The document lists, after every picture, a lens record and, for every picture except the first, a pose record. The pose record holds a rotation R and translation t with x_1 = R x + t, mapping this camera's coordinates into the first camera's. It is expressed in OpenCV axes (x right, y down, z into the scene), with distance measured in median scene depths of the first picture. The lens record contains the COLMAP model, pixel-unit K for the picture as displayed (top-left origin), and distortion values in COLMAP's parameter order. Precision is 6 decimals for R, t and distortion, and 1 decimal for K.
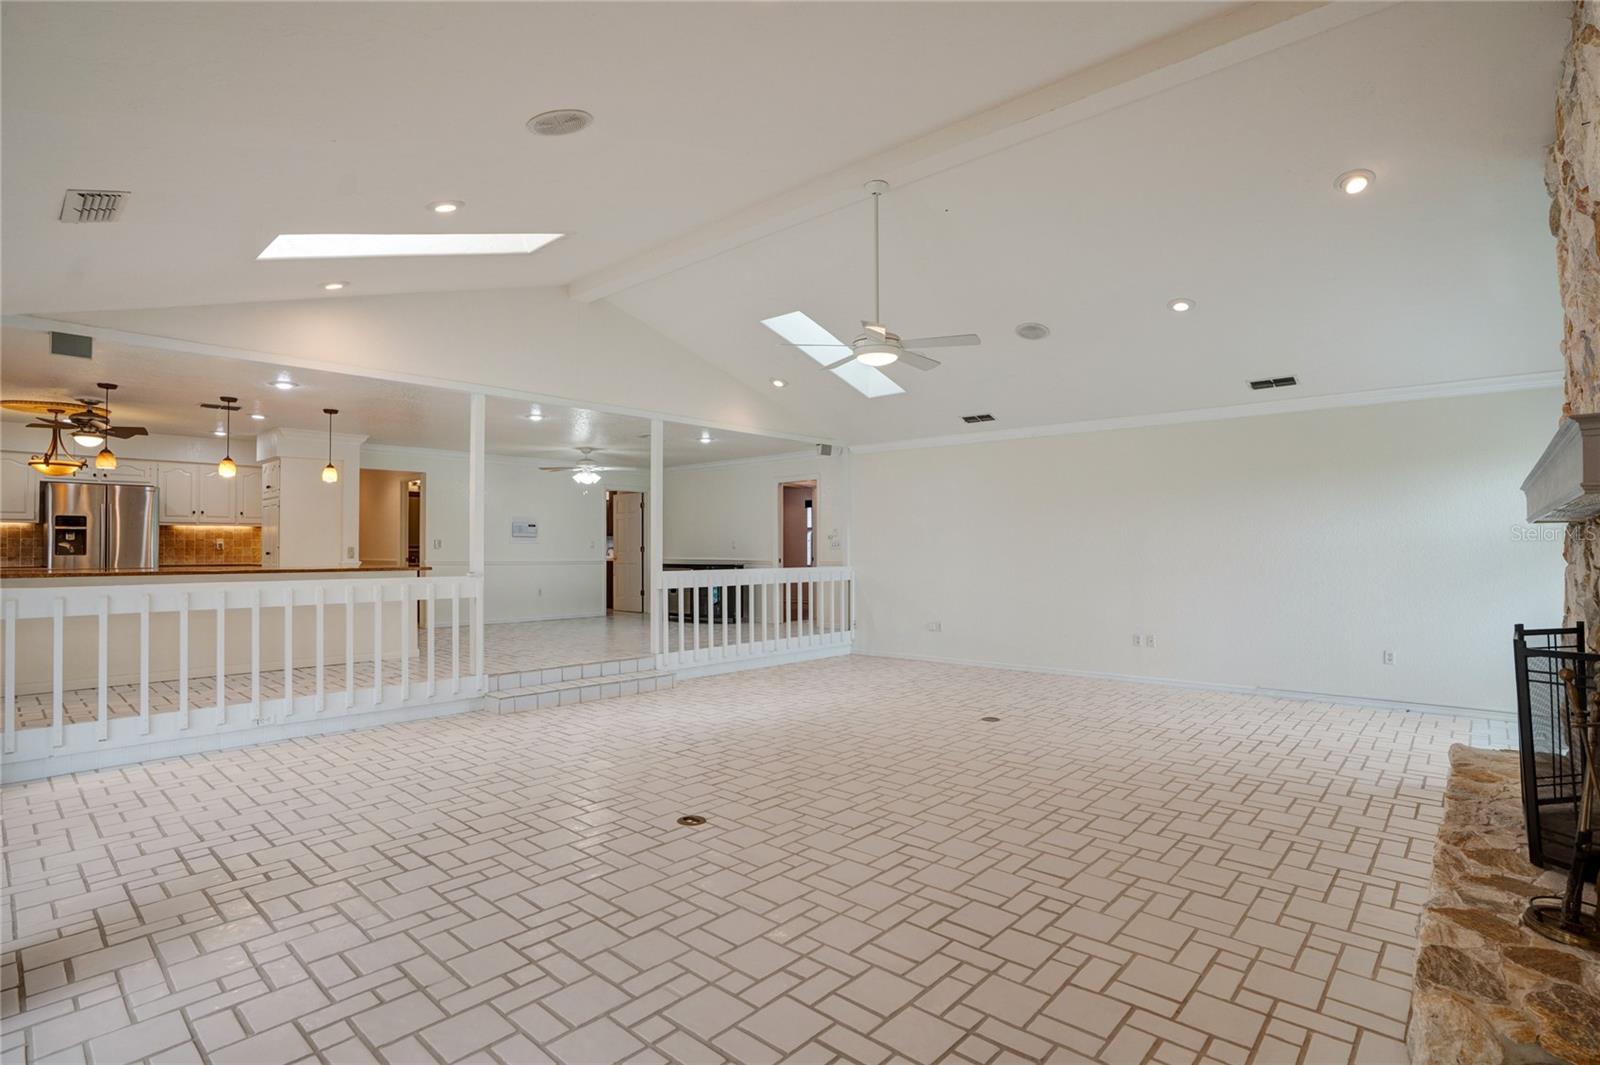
lens RADIAL K [[748.5, 0, 805.7], [0, 748.5, 535.2], [0, 0, 1]] dist [-0.043947, 0.017659]
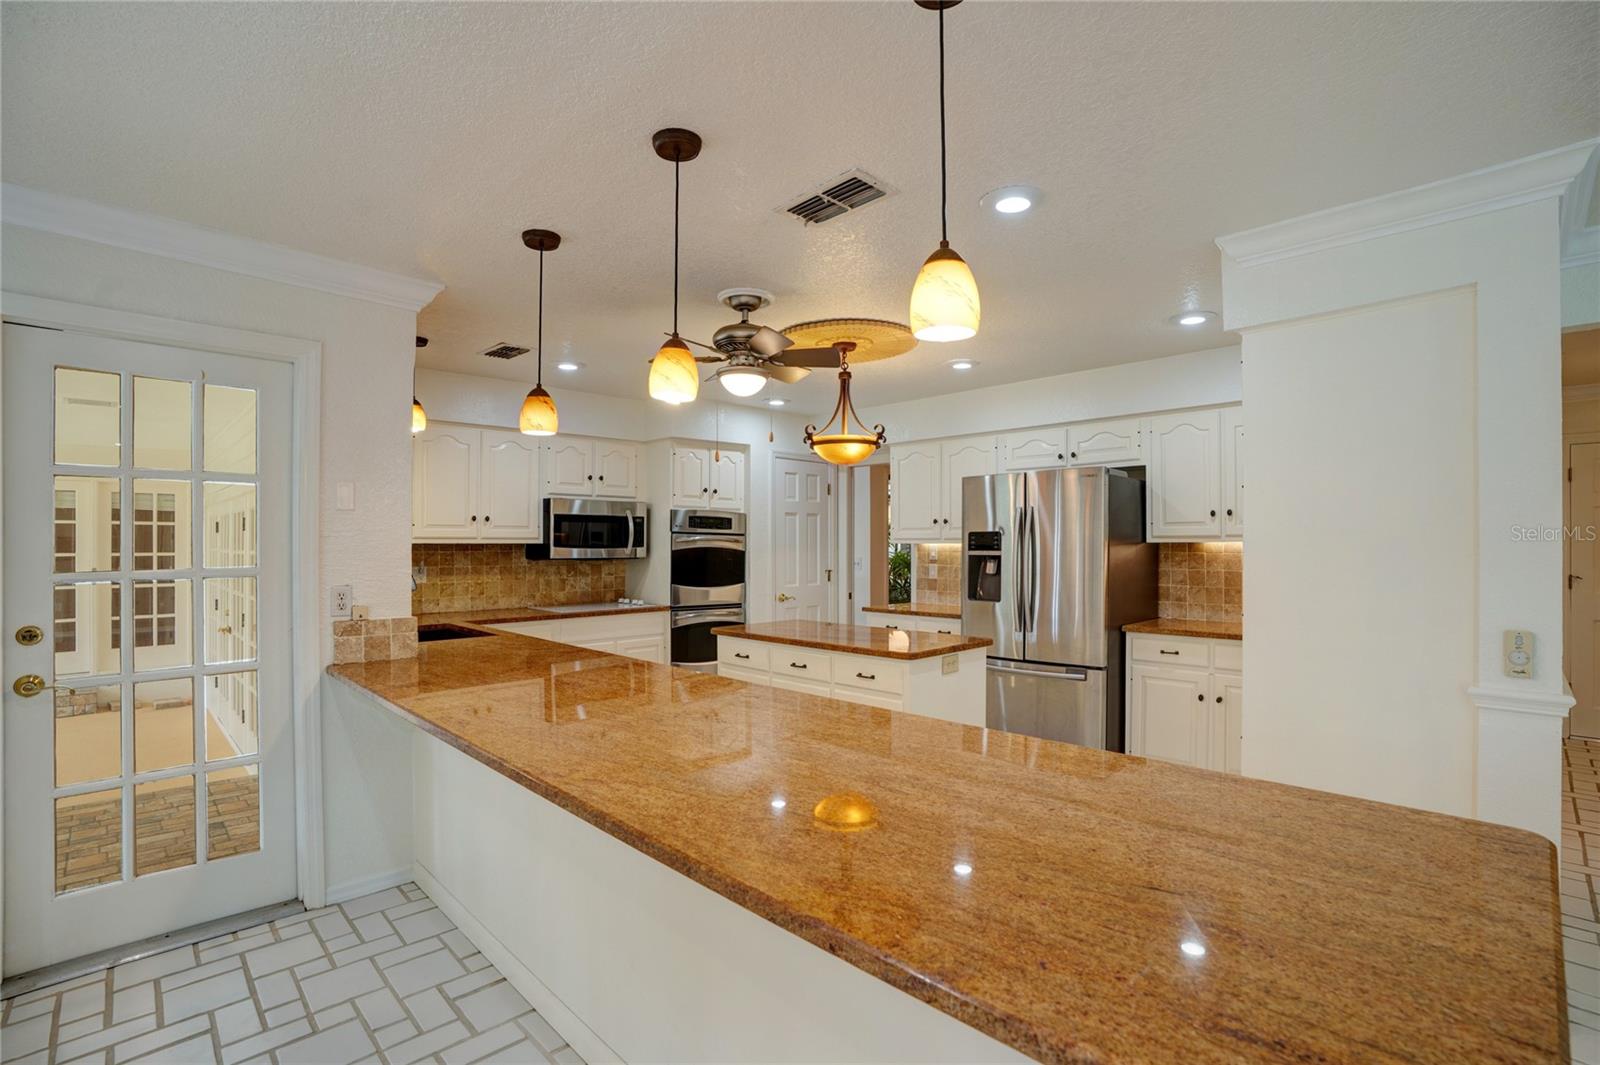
lens RADIAL K [[735.4, 0, 800.0], [0, 735.4, 532.5], [0, 0, 1]] dist [-0.044763, -0.000062]
pose [[-0.078296, -0.017555, -0.996776, -0.368401], [0.021112, 0.999592, -0.019263, -0.015917], [0.996707, -0.022552, -0.077894, 0.777166]]
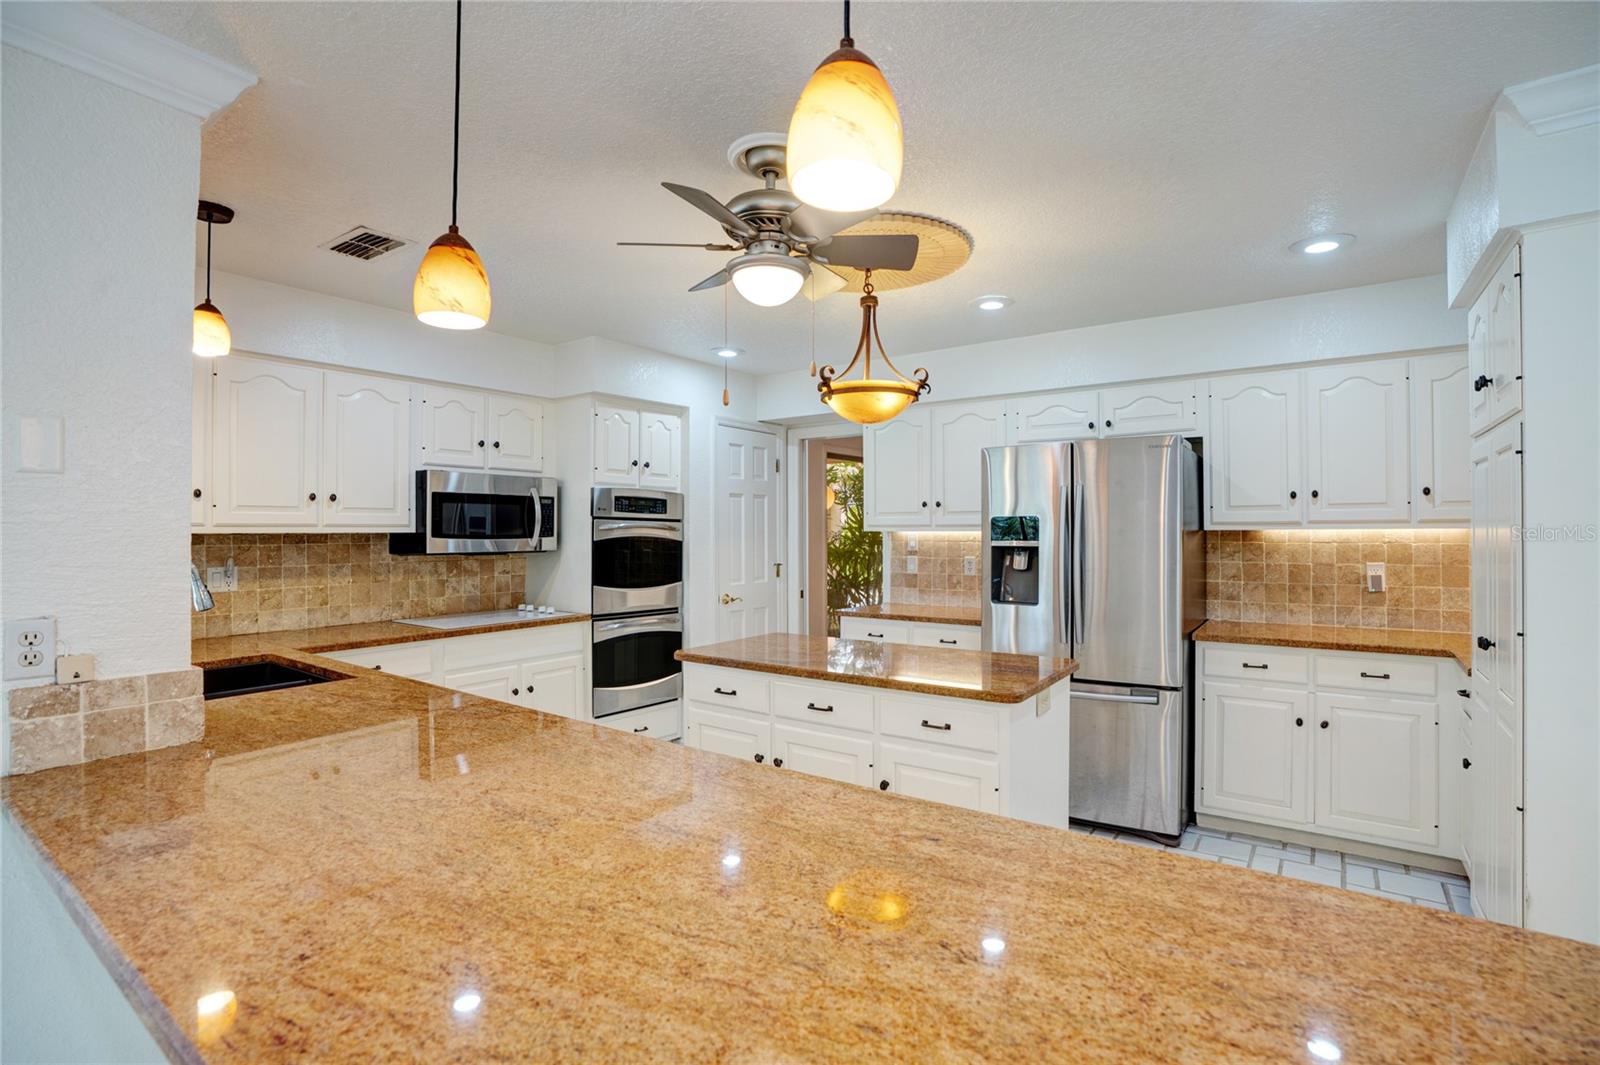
lens RADIAL K [[742.4, 0, 798.4], [0, 742.4, 521.2], [0, 0, 1]] dist [-0.058583, 0.024079]
pose [[0.091845, -0.014876, -0.995662, -0.488129], [0.023237, 0.999648, -0.012792, -0.018635], [0.995502, -0.021961, 0.092158, 0.711218]]
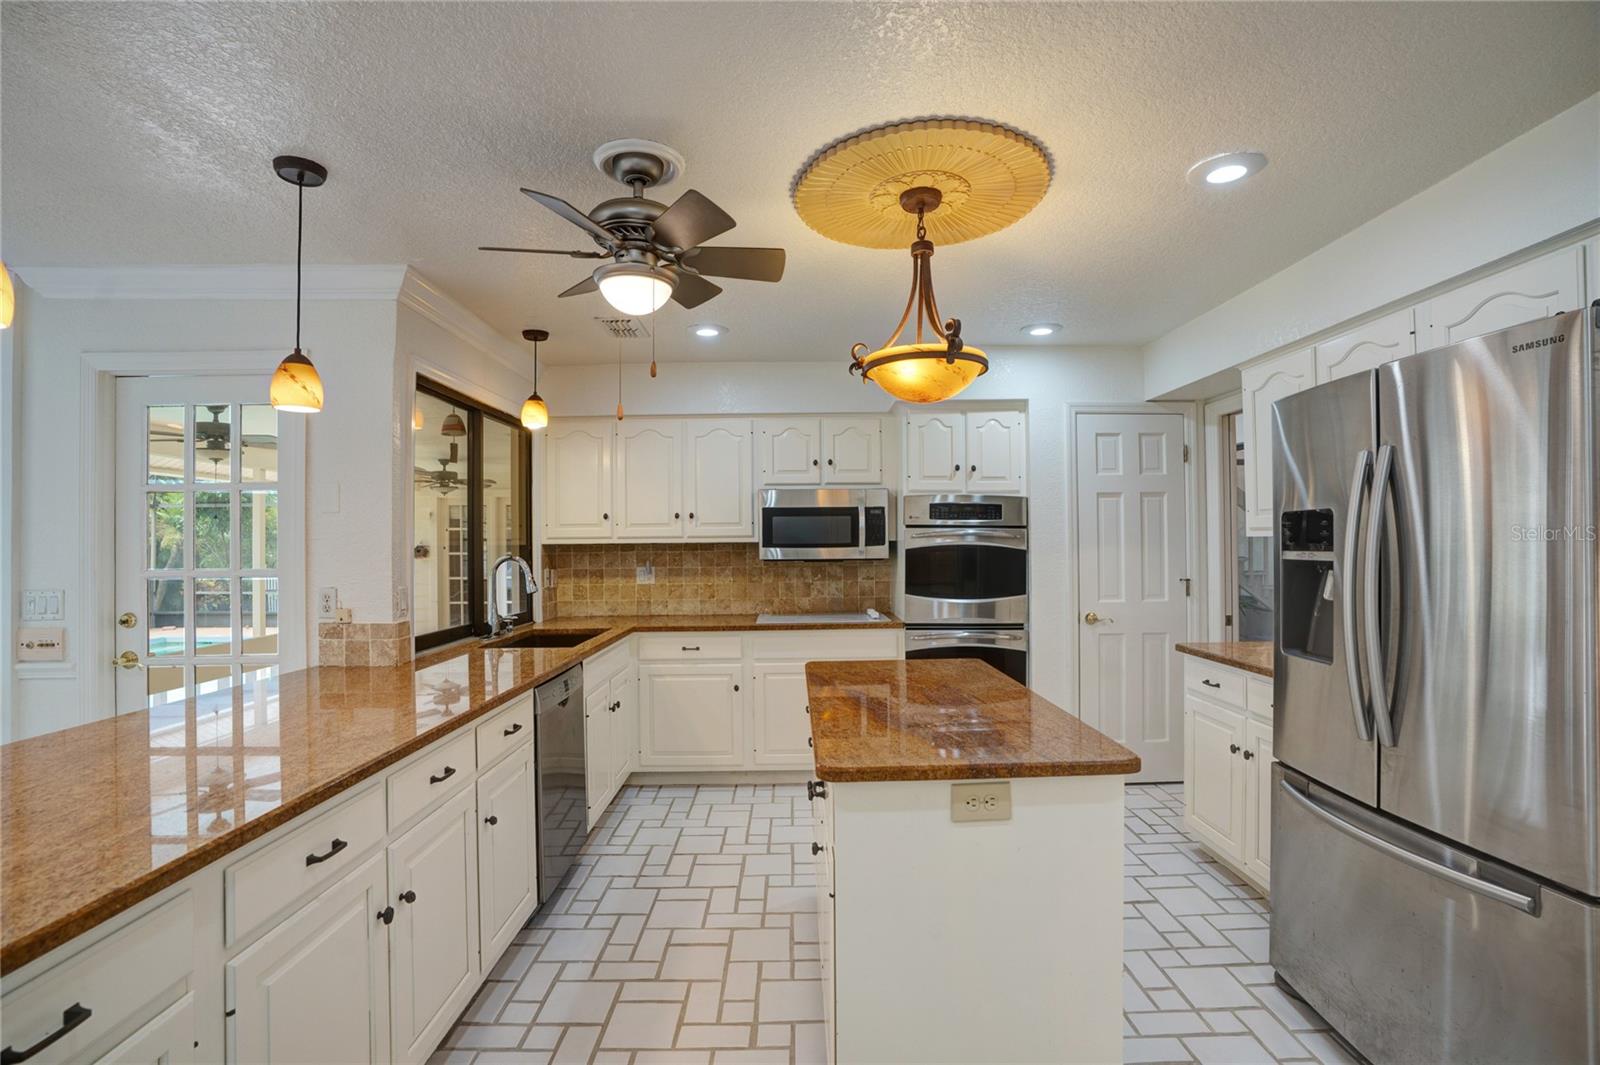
lens RADIAL K [[741.1, 0, 816.2], [0, 741.1, 528.1], [0, 0, 1]] dist [-0.073160, 0.016252]
pose [[-0.731027, -0.008438, -0.682297, -0.601386], [0.022089, 0.999107, -0.036022, -0.013097], [0.681991, -0.041405, -0.730187, 0.923776]]
